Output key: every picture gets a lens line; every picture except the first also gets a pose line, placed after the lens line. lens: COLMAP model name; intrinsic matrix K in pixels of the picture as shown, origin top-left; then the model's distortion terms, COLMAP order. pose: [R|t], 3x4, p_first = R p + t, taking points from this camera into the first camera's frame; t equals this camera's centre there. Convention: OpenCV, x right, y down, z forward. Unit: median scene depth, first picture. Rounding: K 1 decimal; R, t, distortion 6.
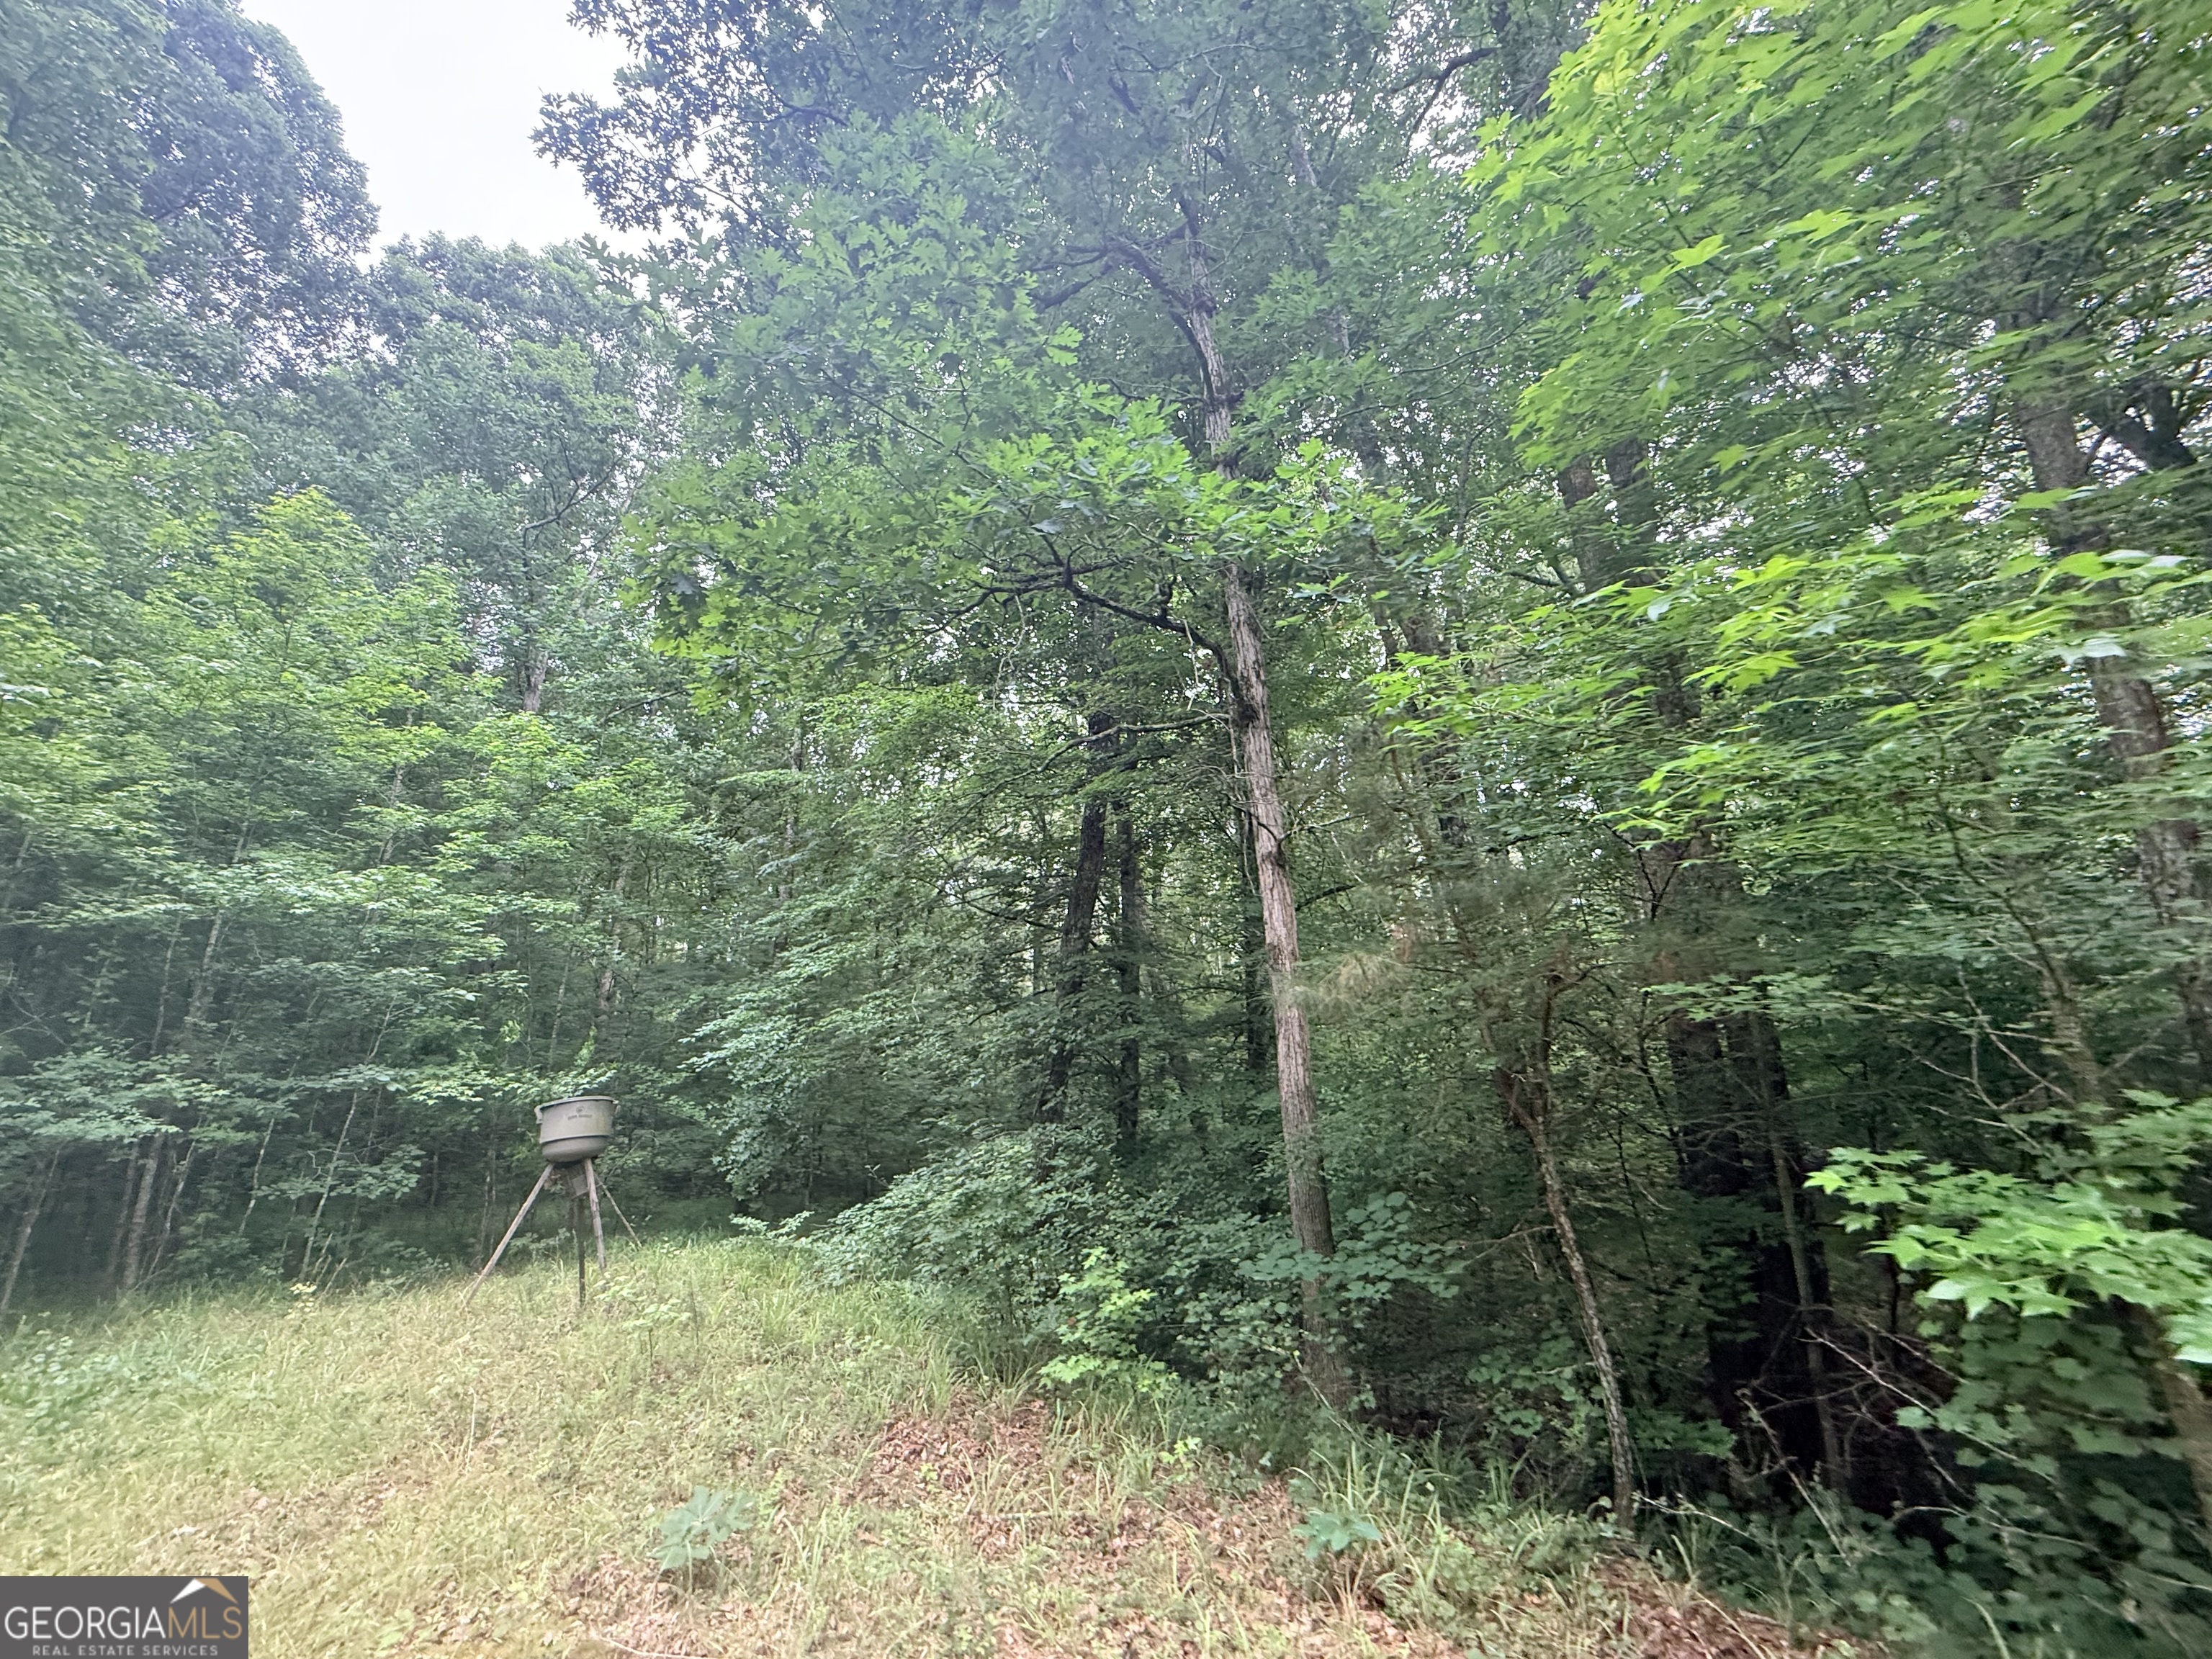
lens RADIAL K [[874.0, 0, 1106.0], [0, 874.0, 829.5], [0, 0, 1]] dist [0.000264, 0.000049]
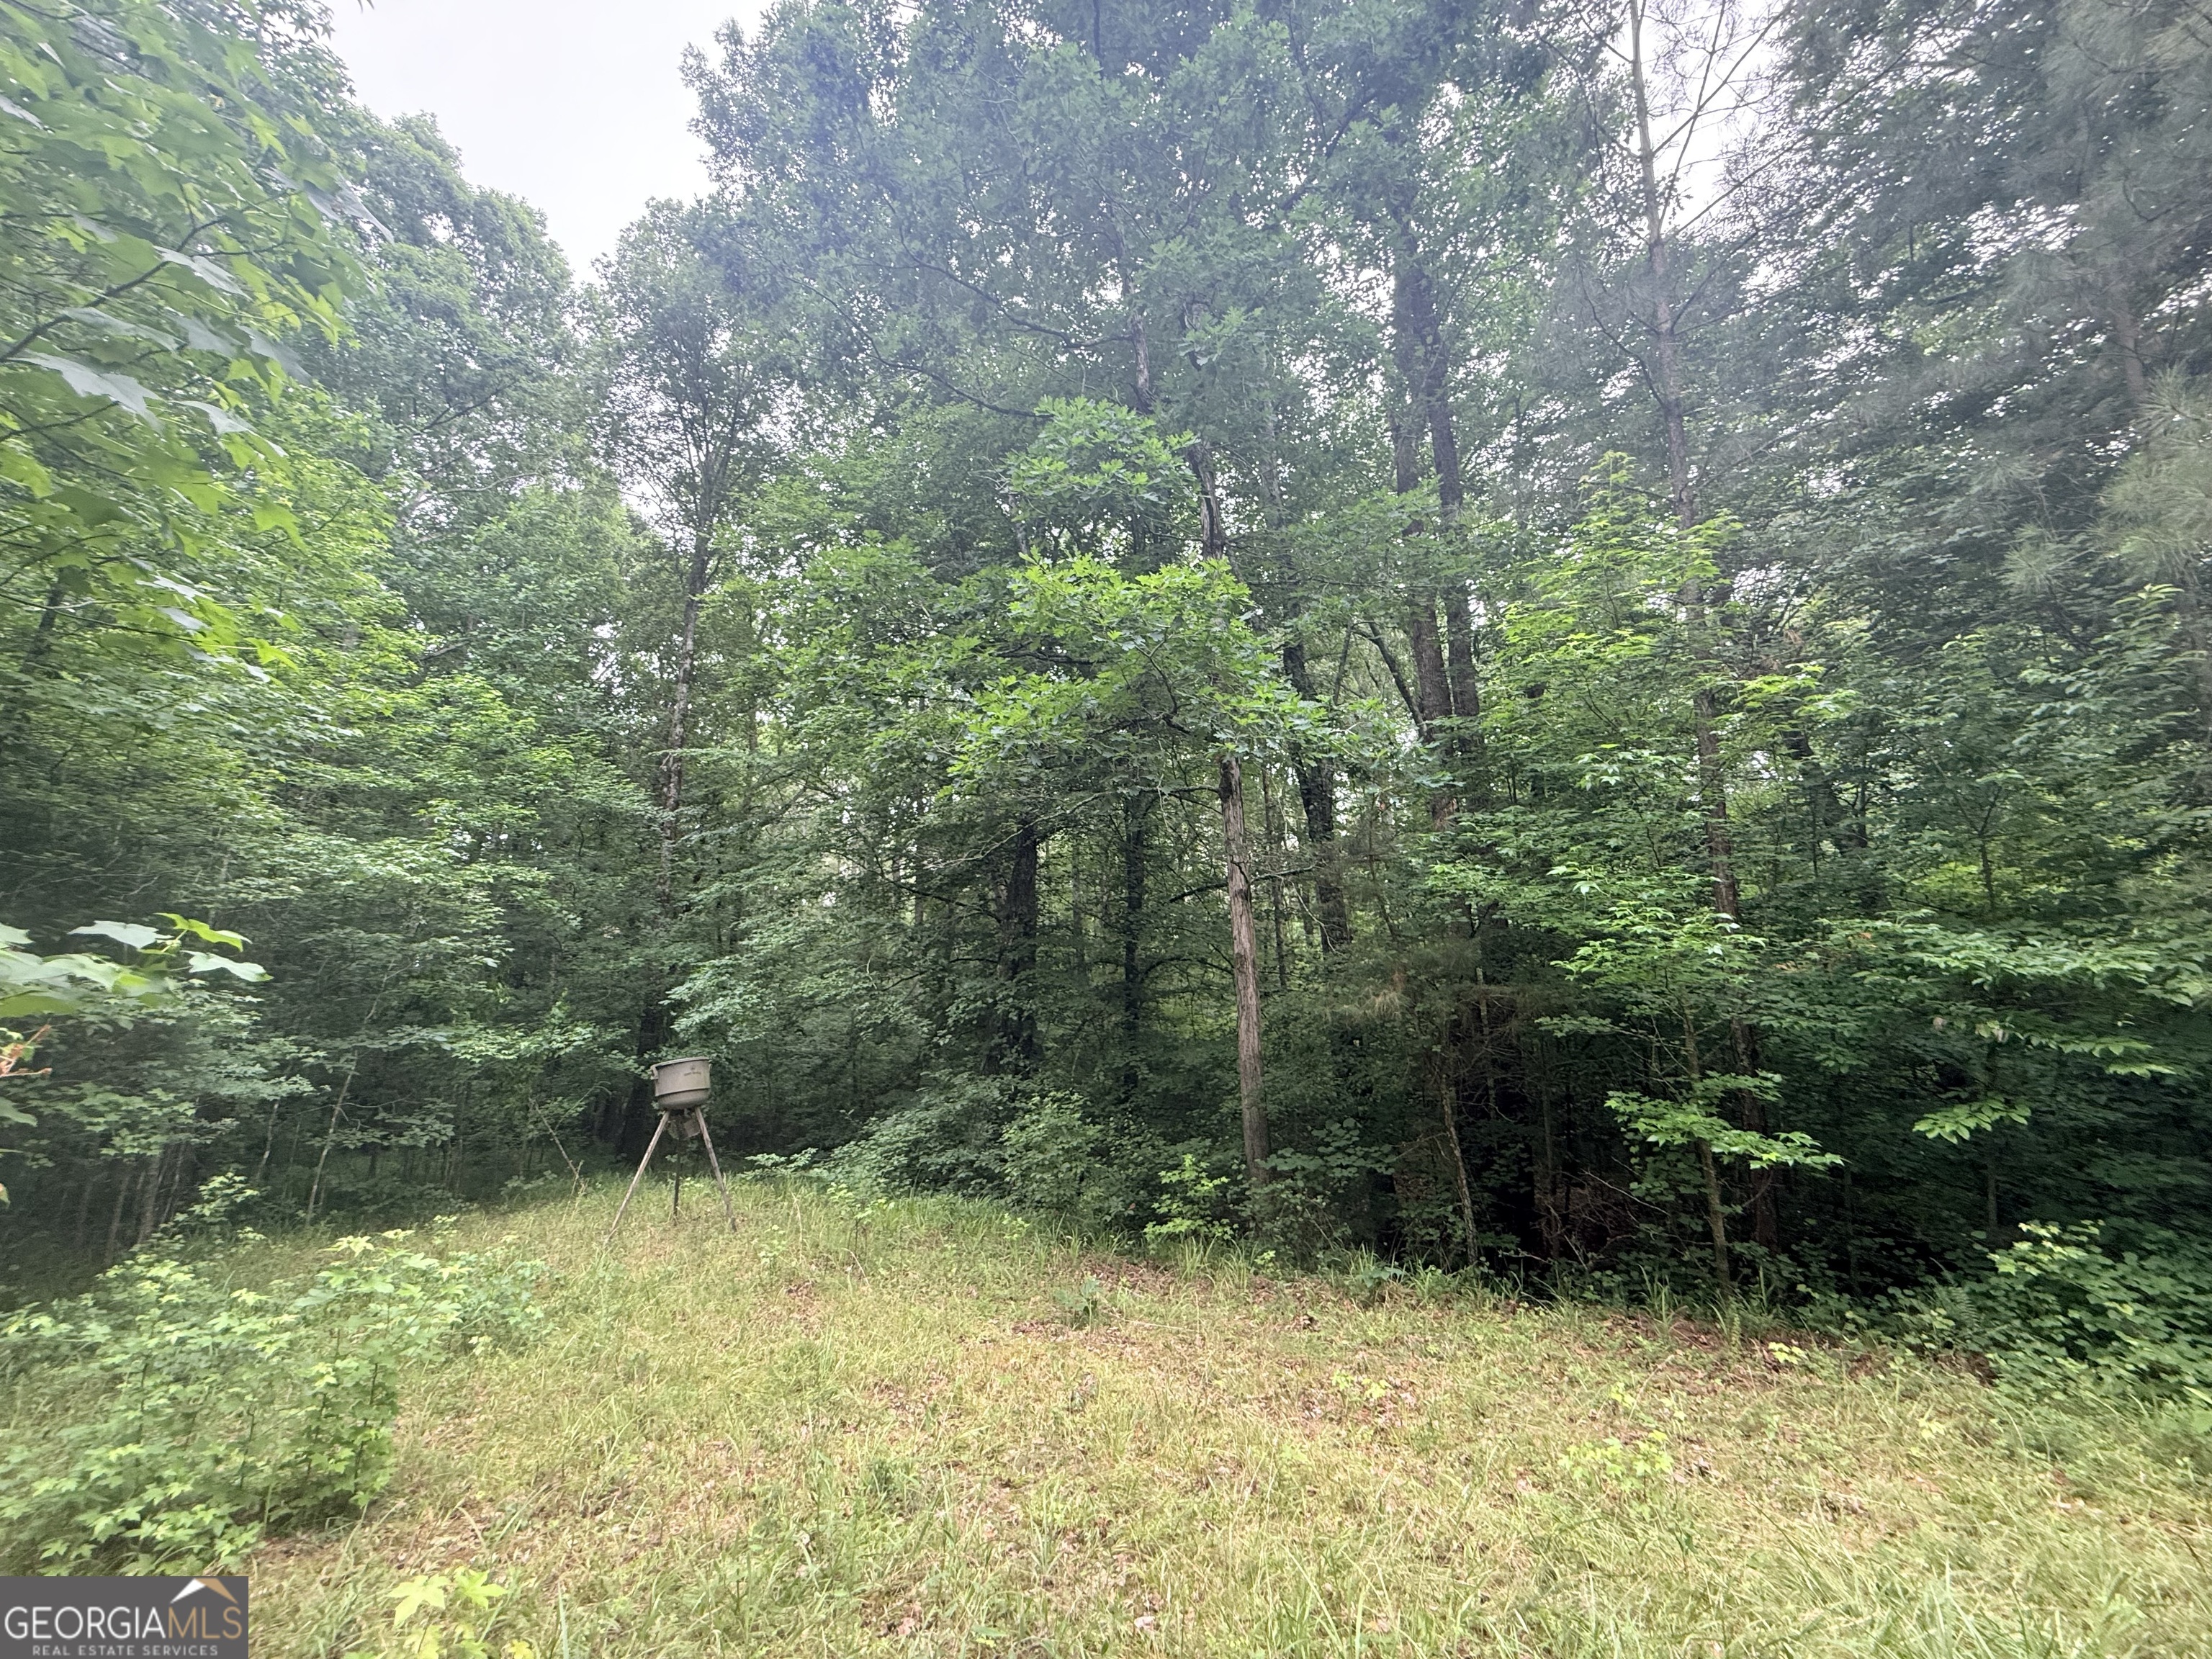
lens RADIAL K [[874.0, 0, 1106.0], [0, 874.0, 829.5], [0, 0, 1]] dist [0.000264, 0.000049]
pose [[0.965892, 0.064651, 0.250745, -0.722379], [-0.079052, 0.995725, 0.047783, -0.226334], [-0.246584, -0.065975, 0.966873, -0.591442]]
